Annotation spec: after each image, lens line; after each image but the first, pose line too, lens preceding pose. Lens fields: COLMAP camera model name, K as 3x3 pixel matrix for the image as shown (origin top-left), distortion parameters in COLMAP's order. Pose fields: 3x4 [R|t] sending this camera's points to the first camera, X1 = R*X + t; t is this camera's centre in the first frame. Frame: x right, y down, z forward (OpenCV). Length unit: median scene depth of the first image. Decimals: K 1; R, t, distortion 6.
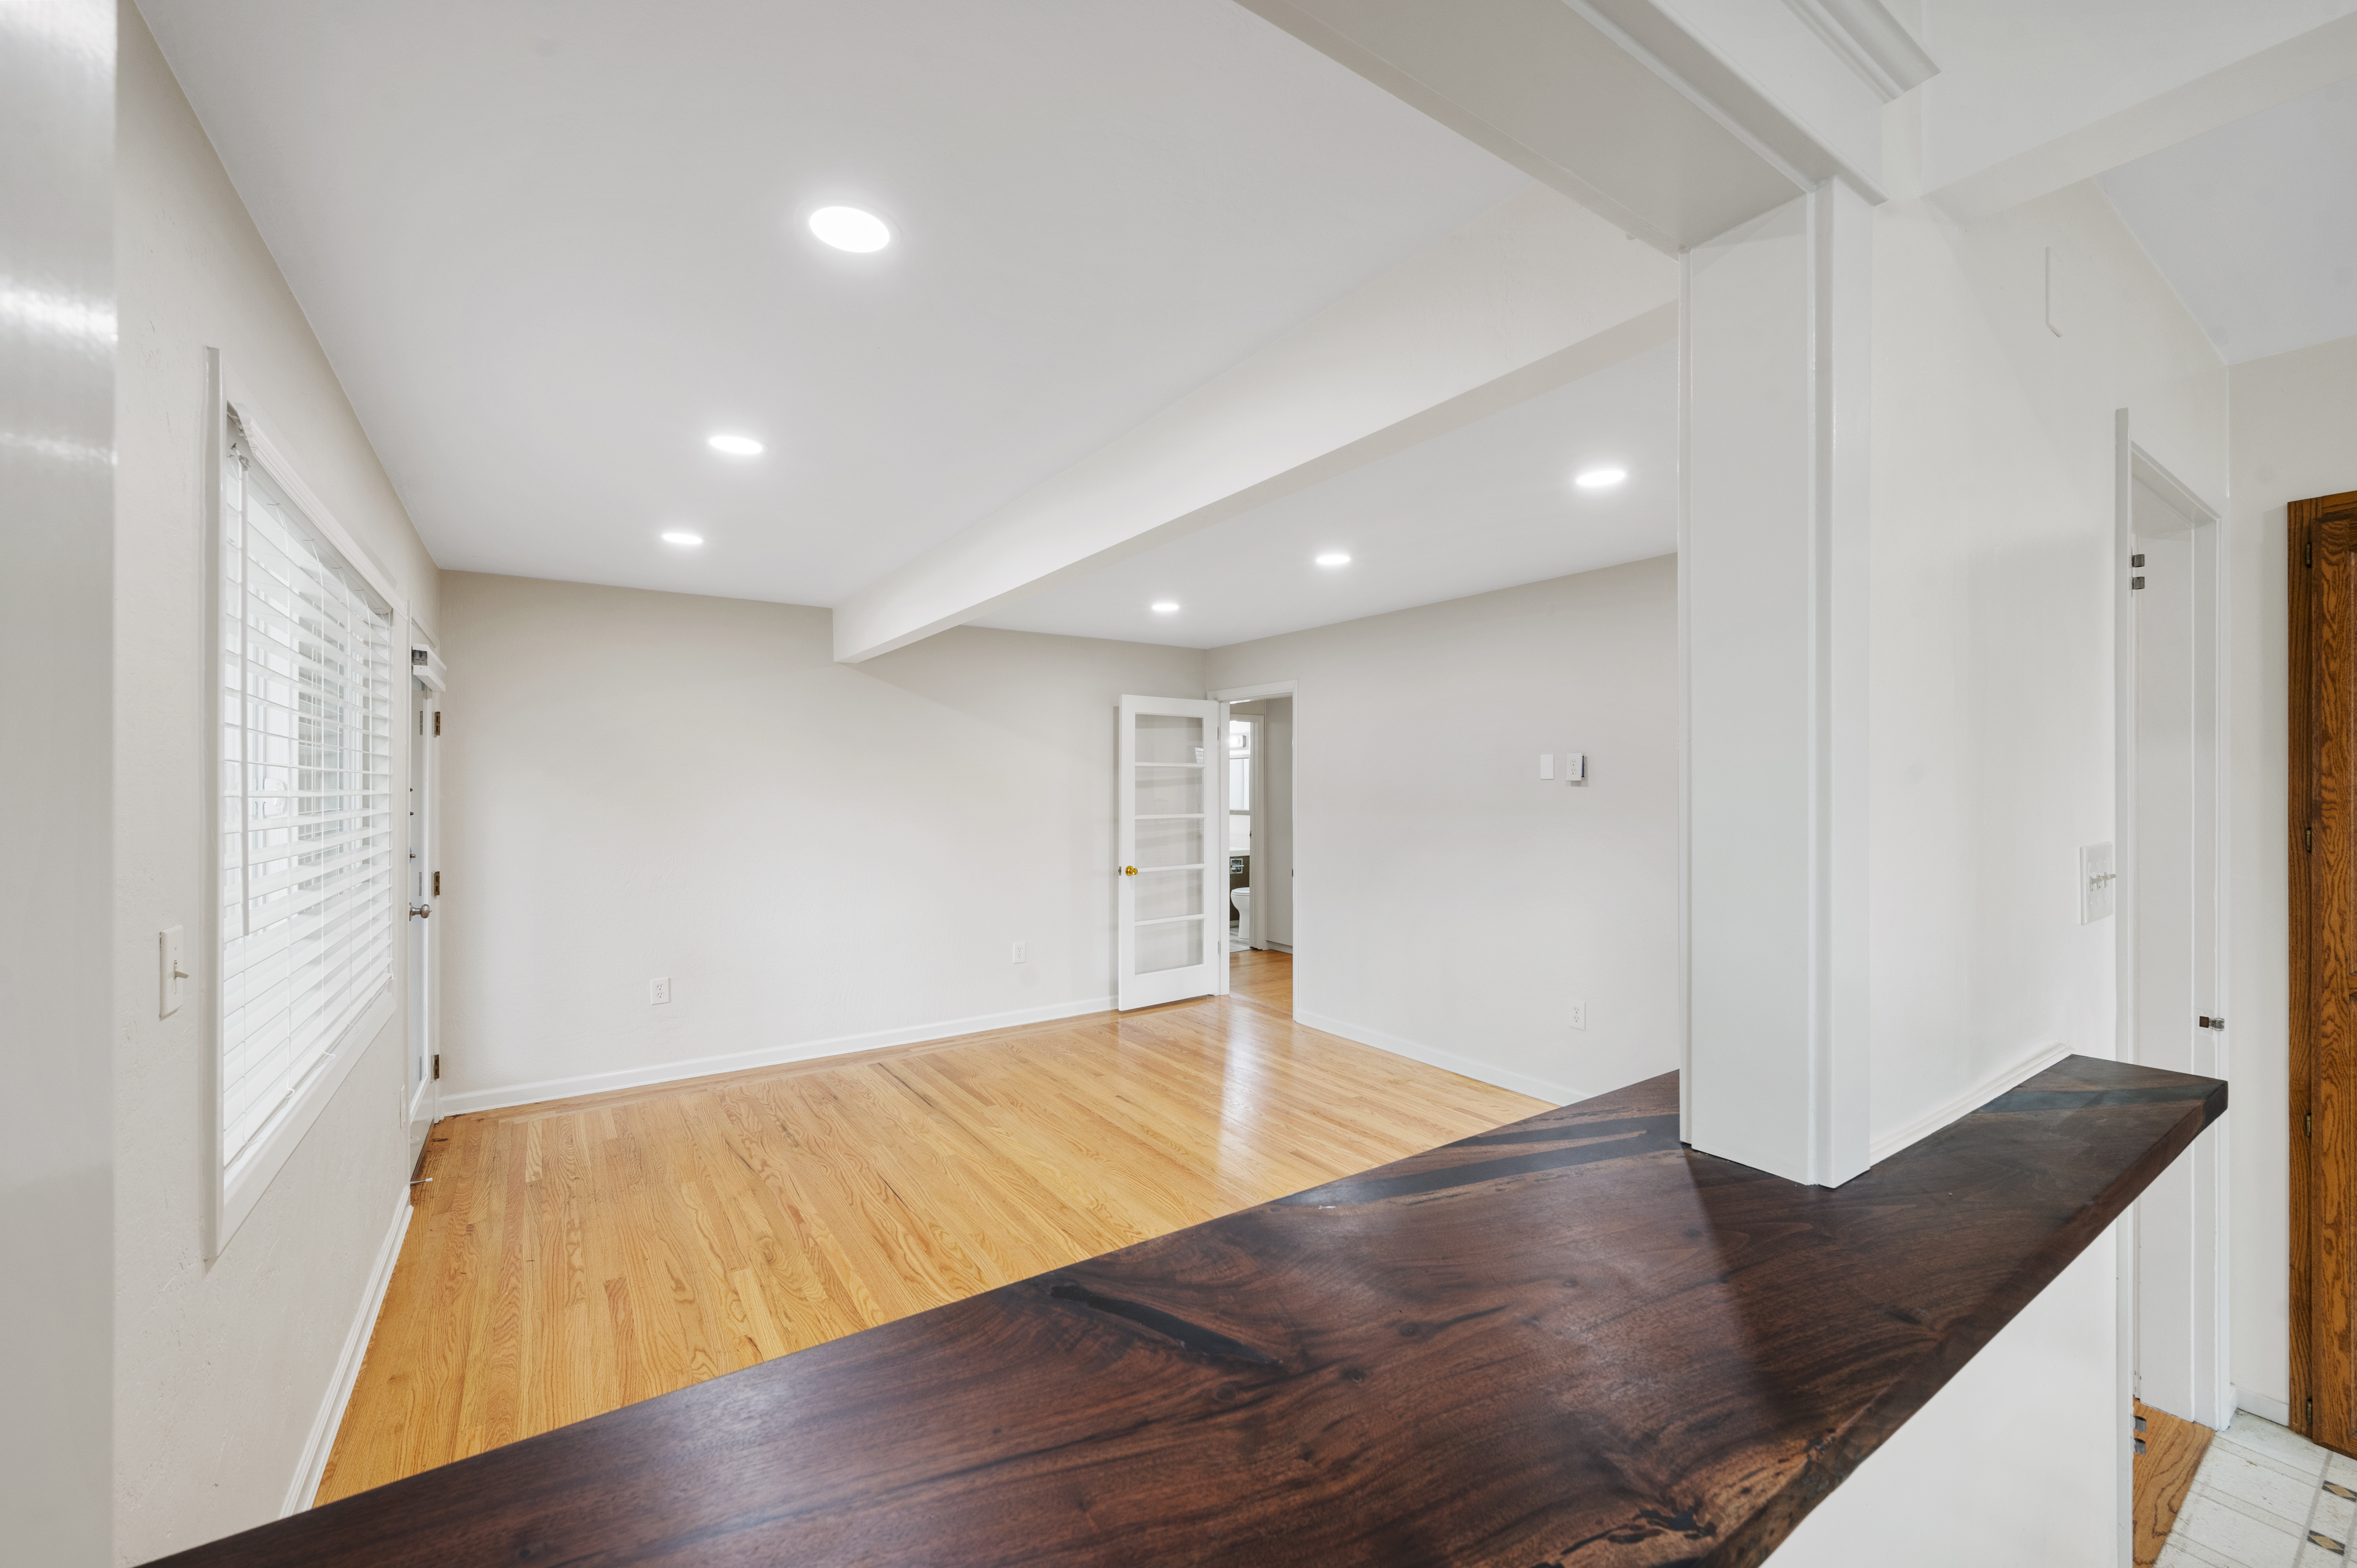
lens RADIAL K [[928.7, 0, 1178.5], [0, 928.7, 784.0], [0, 0, 1]] dist [-0.001327, 0.000291]
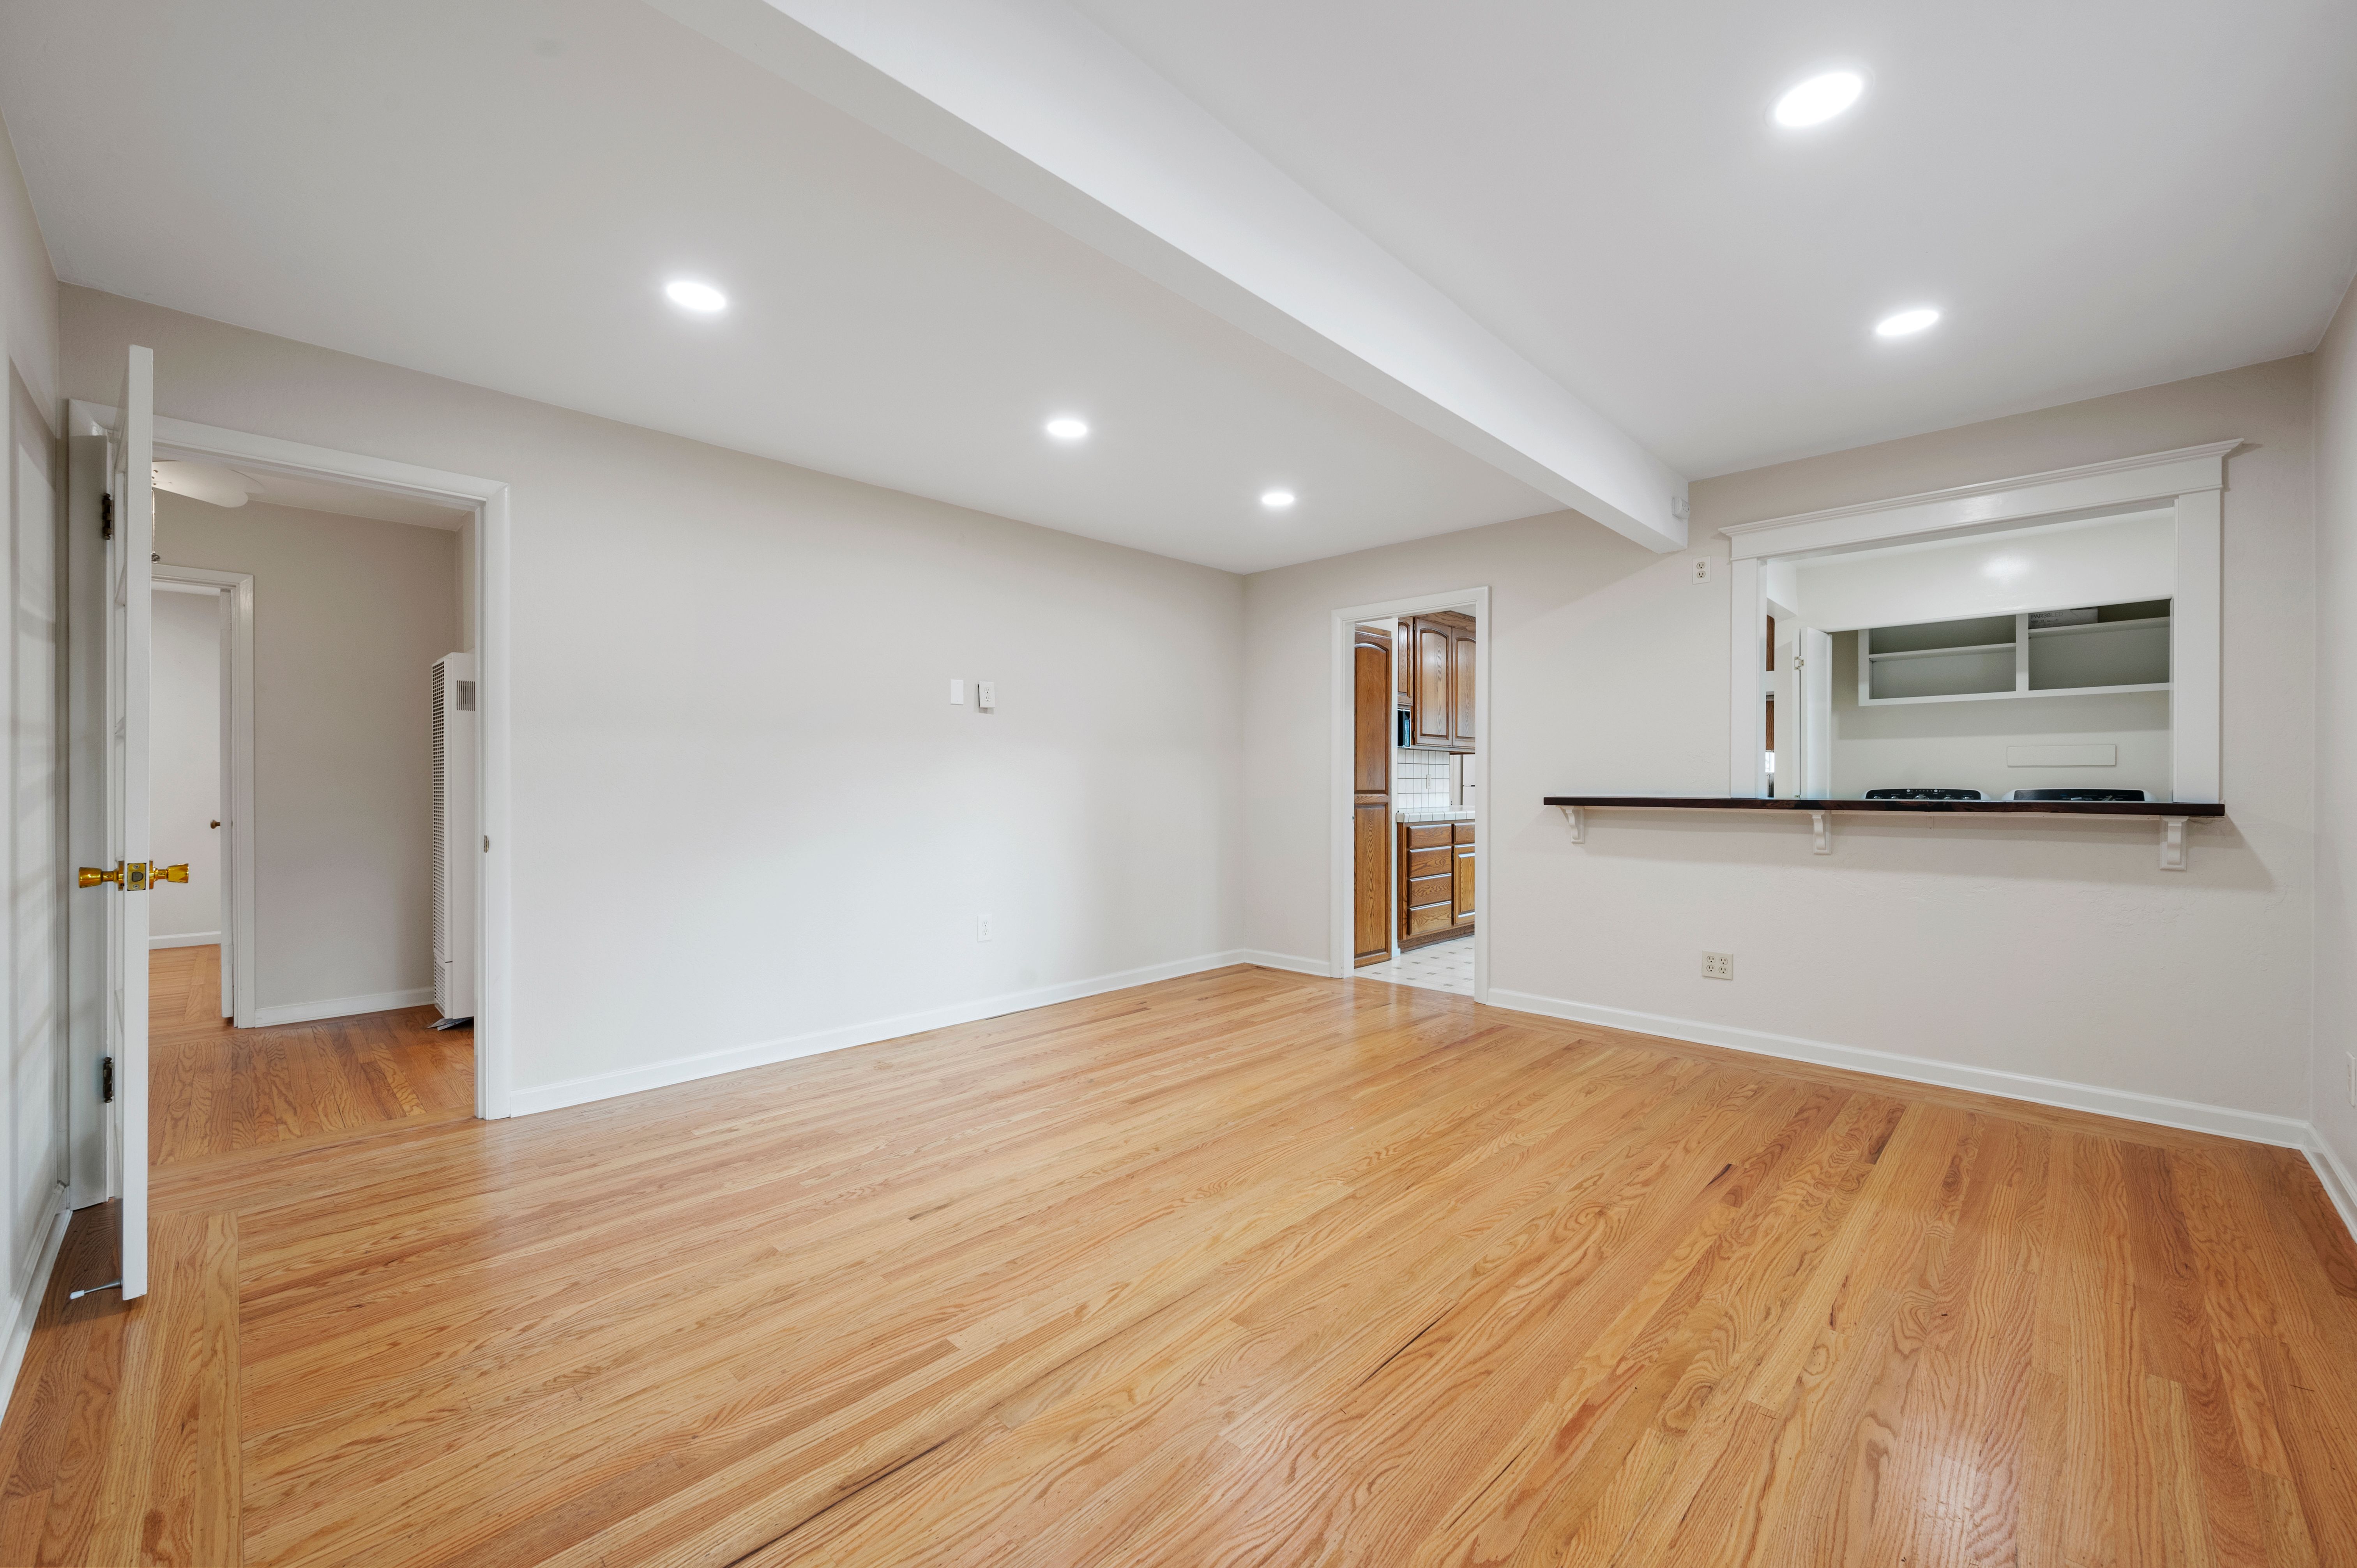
lens RADIAL K [[930.8, 0, 1178.9], [0, 930.8, 779.3], [0, 0, 1]] dist [-0.000816, 0.000575]
pose [[-0.199882, 0.006922, 0.979796, -0.717609], [-0.001780, 0.999971, -0.007428, 0.093740], [-0.979818, -0.003229, -0.199864, 1.084840]]
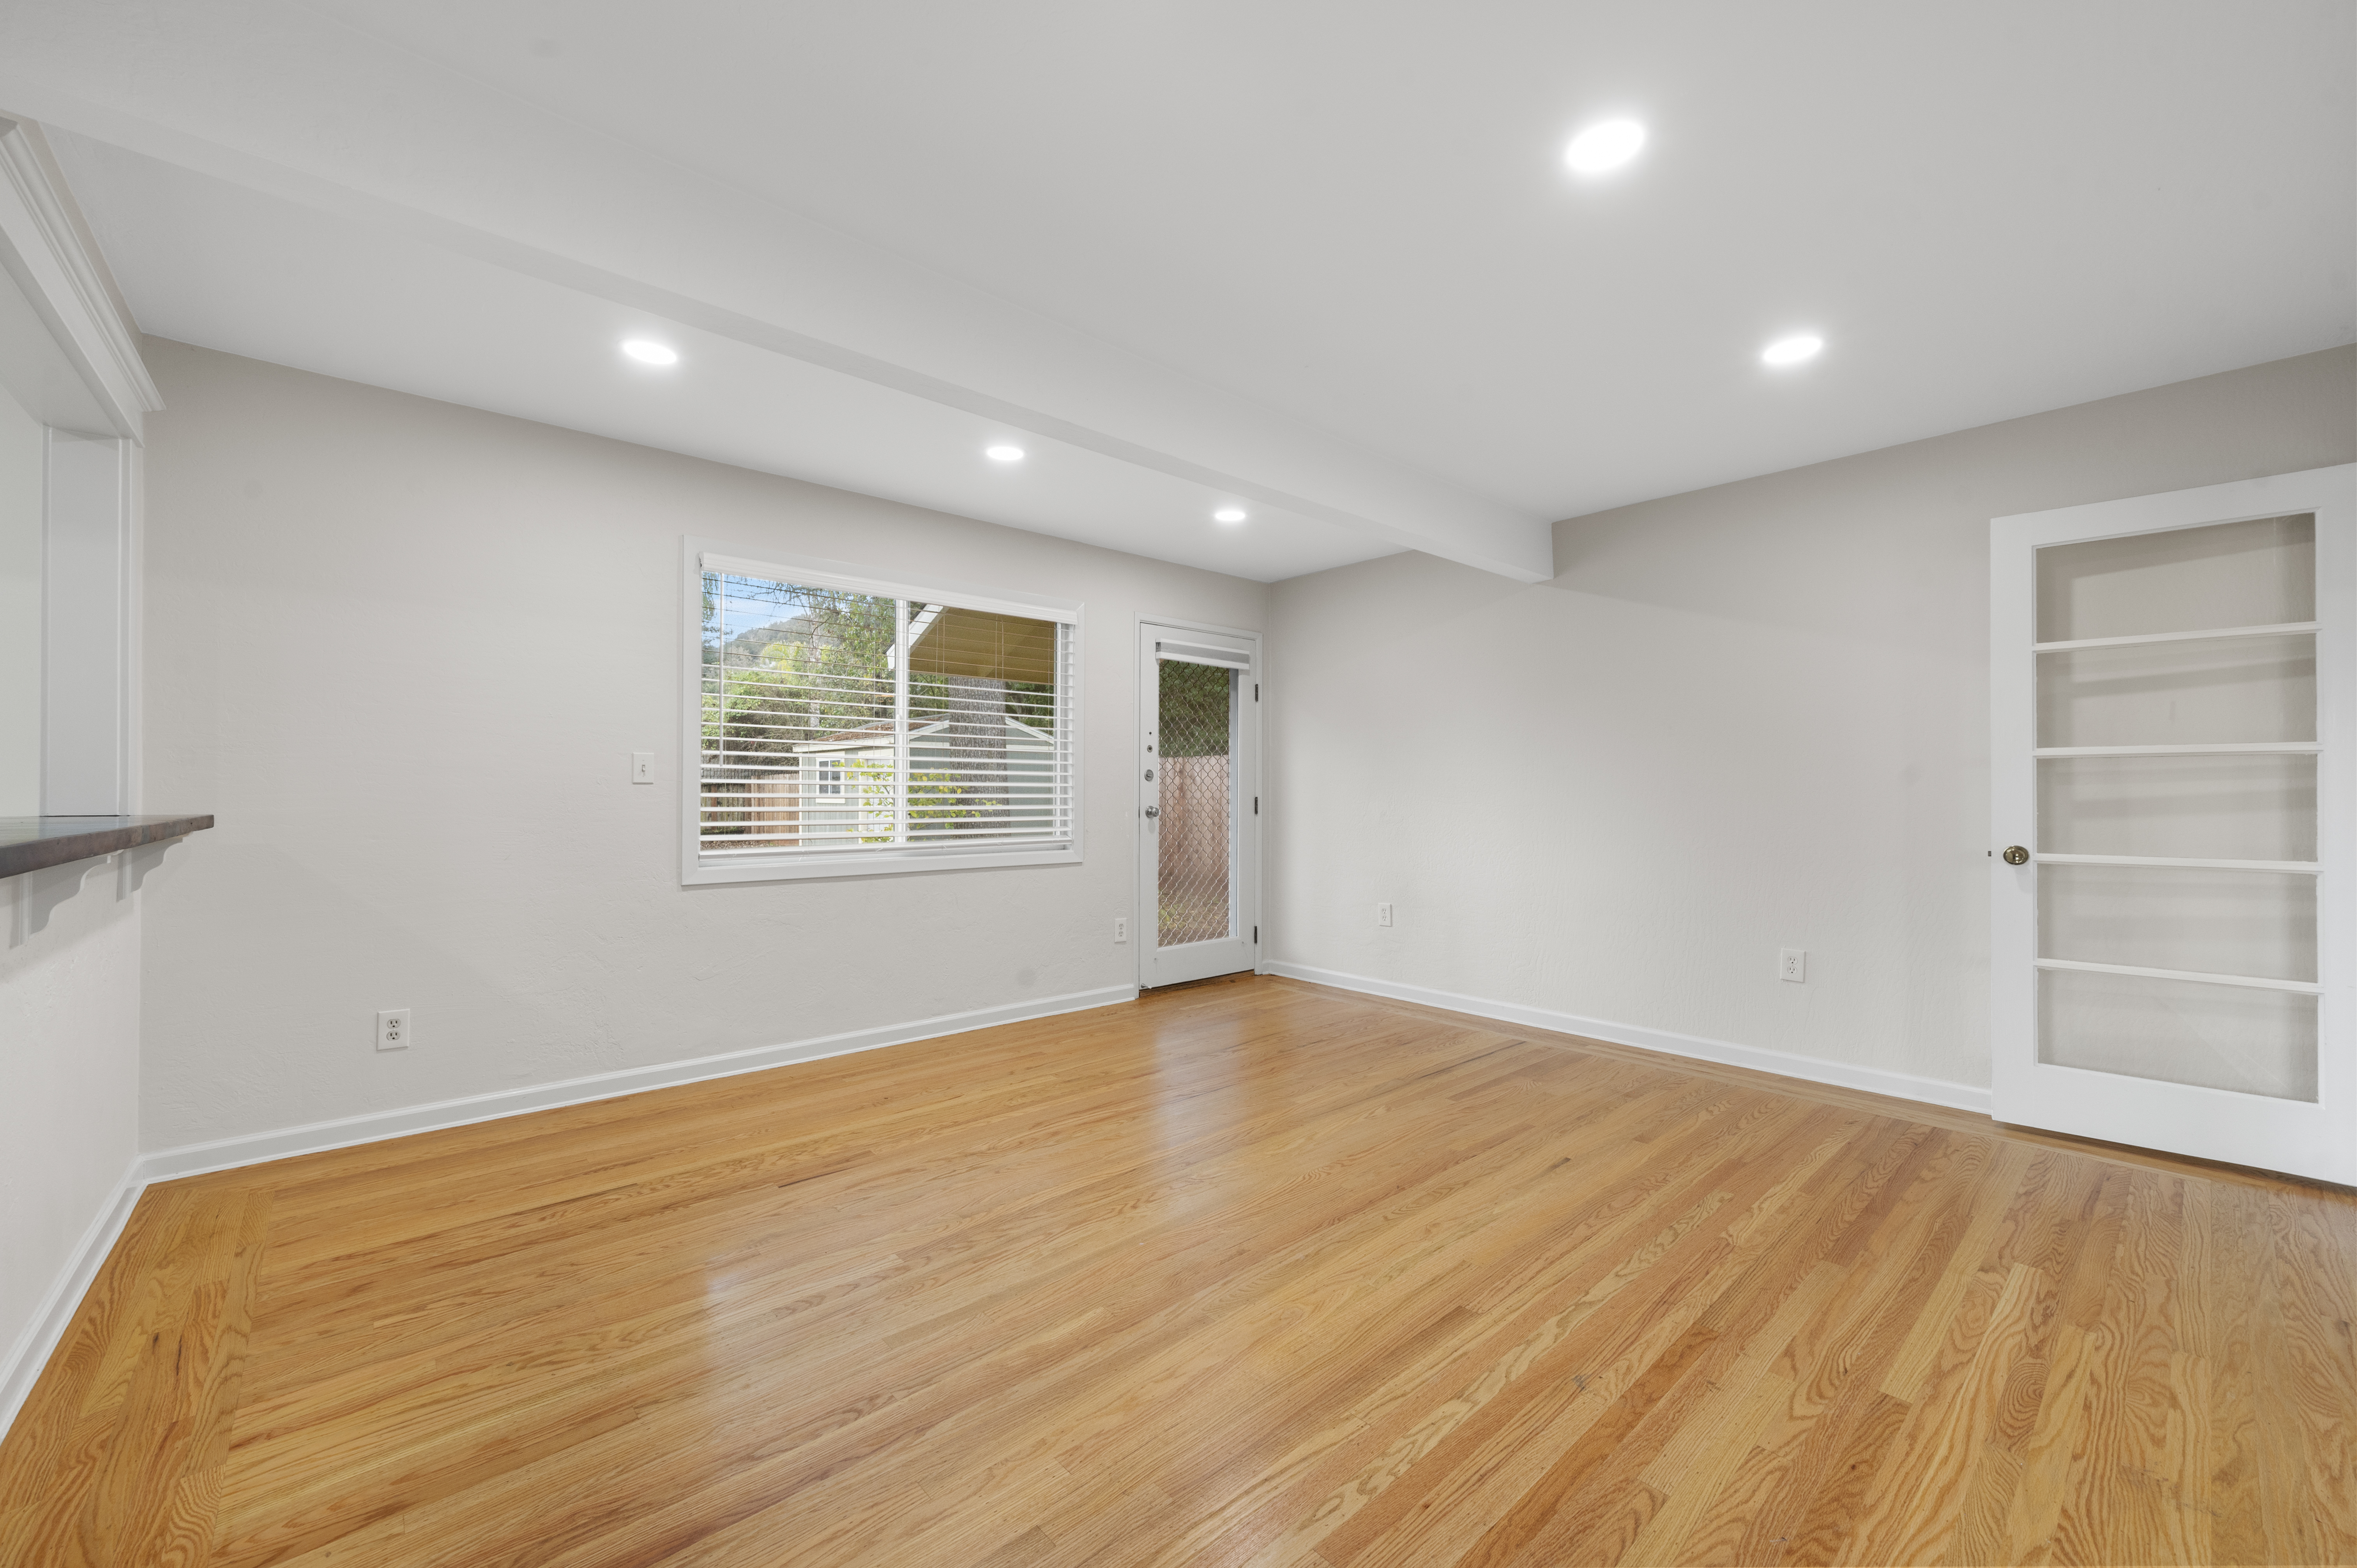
lens RADIAL K [[923.6, 0, 1177.7], [0, 923.6, 789.5], [0, 0, 1]] dist [-0.001054, 0.000487]
pose [[0.133380, -0.000356, -0.991065, 0.611040], [0.000354, 1.000000, -0.000312, 0.088185], [0.991065, -0.000309, 0.133380, 0.729748]]
